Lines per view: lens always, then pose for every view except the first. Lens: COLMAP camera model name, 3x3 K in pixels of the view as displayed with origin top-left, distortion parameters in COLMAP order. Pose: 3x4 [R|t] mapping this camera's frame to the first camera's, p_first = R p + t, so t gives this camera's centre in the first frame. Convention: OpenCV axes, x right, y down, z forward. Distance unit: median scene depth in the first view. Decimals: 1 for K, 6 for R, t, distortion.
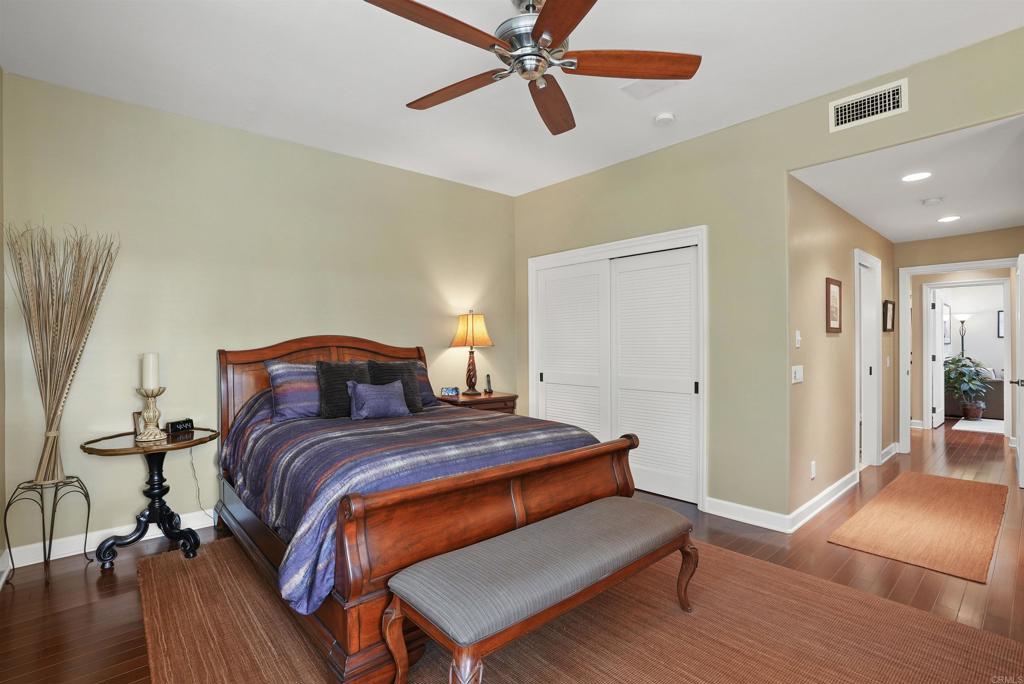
lens RADIAL K [[483.0, 0, 512.0], [0, 483.0, 342.0], [0, 0, 1]] dist [-0.074532, 0.032900]
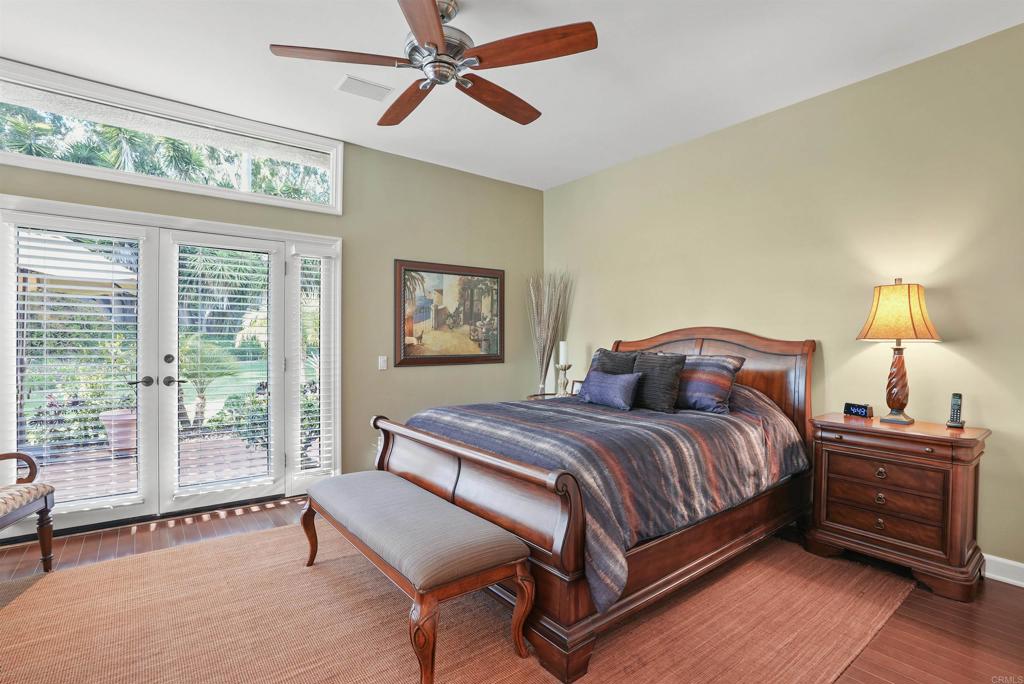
lens RADIAL K [[483.0, 0, 512.0], [0, 483.0, 342.0], [0, 0, 1]] dist [-0.074532, 0.032900]
pose [[-0.066736, 0.005269, -0.997757, 0.551445], [-0.002122, 0.999983, 0.005423, 0.010846], [0.997768, 0.002479, -0.066724, 0.616105]]
